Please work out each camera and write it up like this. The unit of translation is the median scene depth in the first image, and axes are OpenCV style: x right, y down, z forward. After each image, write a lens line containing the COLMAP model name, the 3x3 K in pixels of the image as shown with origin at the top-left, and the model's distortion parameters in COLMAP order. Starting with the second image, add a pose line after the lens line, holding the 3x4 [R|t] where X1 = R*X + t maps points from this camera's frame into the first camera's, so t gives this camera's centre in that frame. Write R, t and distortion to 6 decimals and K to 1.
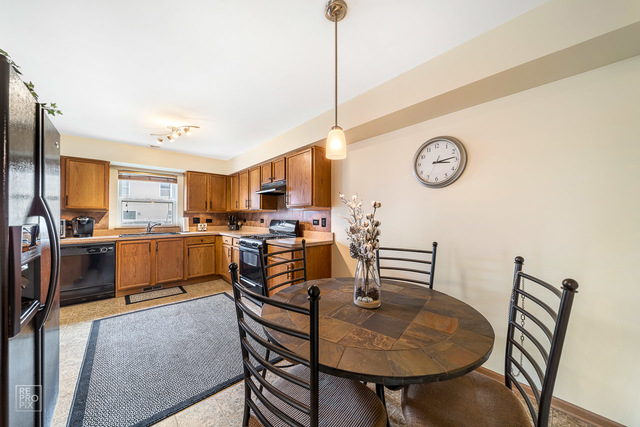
lens RADIAL K [[228.4, 0, 323.1], [0, 228.4, 212.4], [0, 0, 1]] dist [-0.001326, -0.000499]
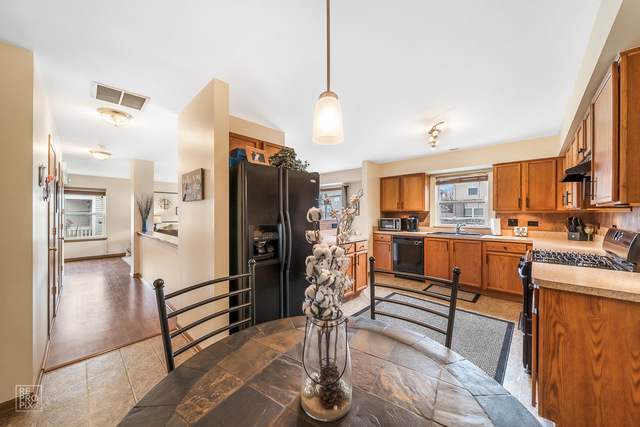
lens RADIAL K [[228.4, 0, 323.1], [0, 228.4, 212.4], [0, 0, 1]] dist [-0.001326, -0.000499]
pose [[0.063600, -0.000875, -0.997975, 0.223462], [0.015871, 0.999874, 0.000135, -0.012086], [0.997849, -0.015847, 0.063606, 0.299354]]
